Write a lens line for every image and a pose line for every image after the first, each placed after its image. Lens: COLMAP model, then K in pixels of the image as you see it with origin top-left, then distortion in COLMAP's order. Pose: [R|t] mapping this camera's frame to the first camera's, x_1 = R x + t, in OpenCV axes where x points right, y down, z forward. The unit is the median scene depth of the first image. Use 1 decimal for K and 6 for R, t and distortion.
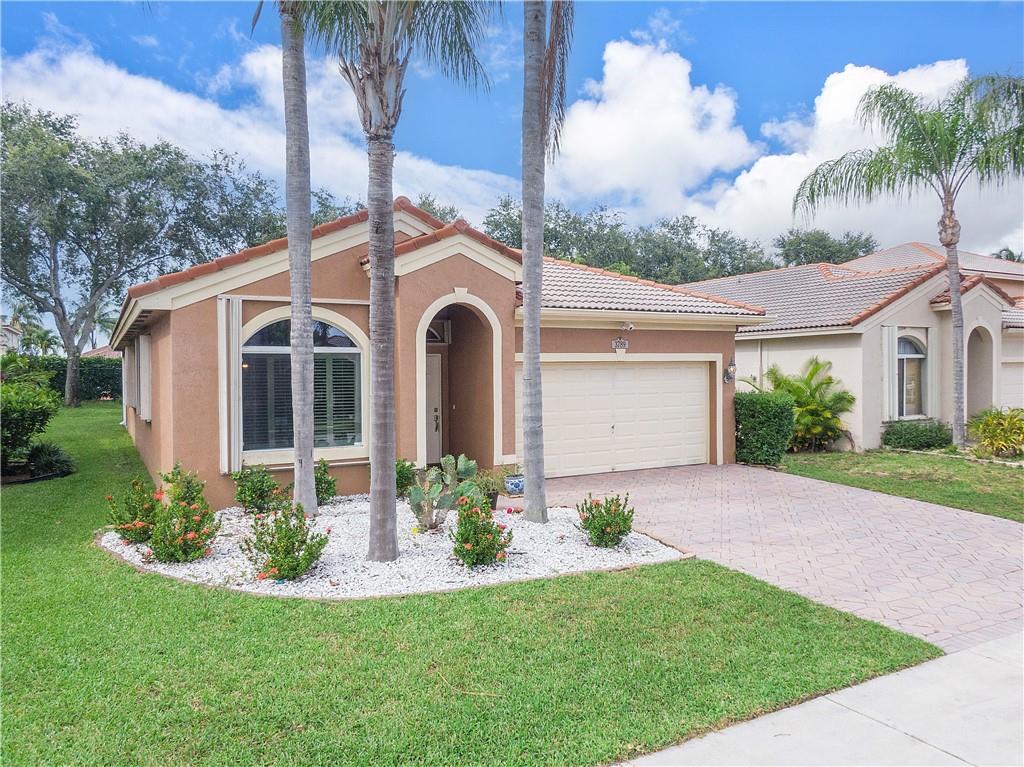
lens RADIAL K [[714.5, 0, 512.0], [0, 714.5, 383.5], [0, 0, 1]] dist [-0.006666, -0.006637]
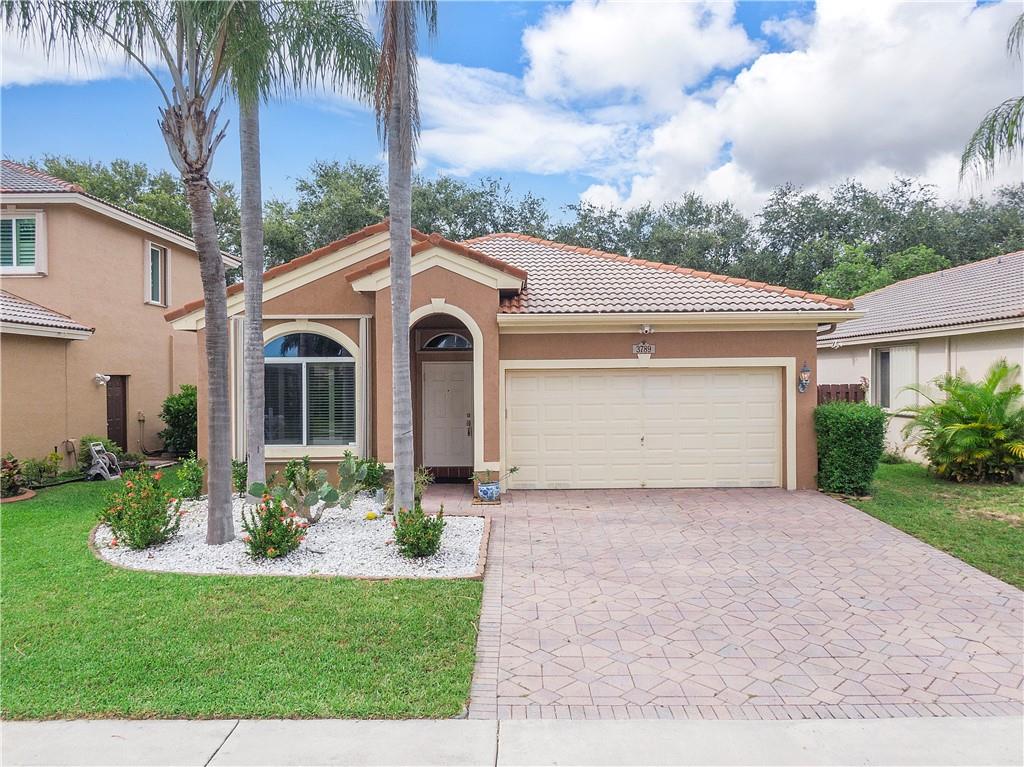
lens RADIAL K [[714.5, 0, 512.0], [0, 714.5, 383.5], [0, 0, 1]] dist [-0.006666, -0.006637]
pose [[0.883744, 0.005943, -0.467933, 0.491182], [-0.007852, 0.999967, -0.002128, -0.008346], [0.467905, 0.005555, 0.883761, 0.126037]]
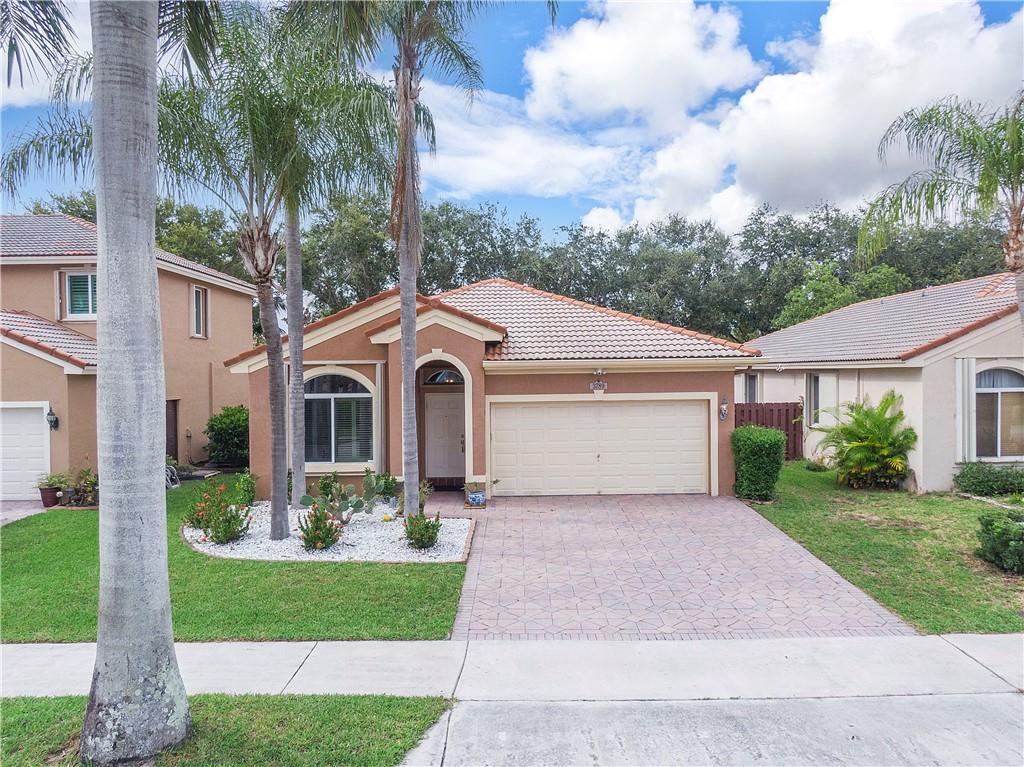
lens RADIAL K [[708.3, 0, 518.2], [0, 708.3, 385.9], [0, 0, 1]] dist [0.002048, -0.001284]
pose [[0.885223, 0.007026, -0.465113, 0.655010], [-0.005039, 0.999972, 0.005514, -0.069522], [0.465139, -0.002537, 0.885234, -0.102065]]
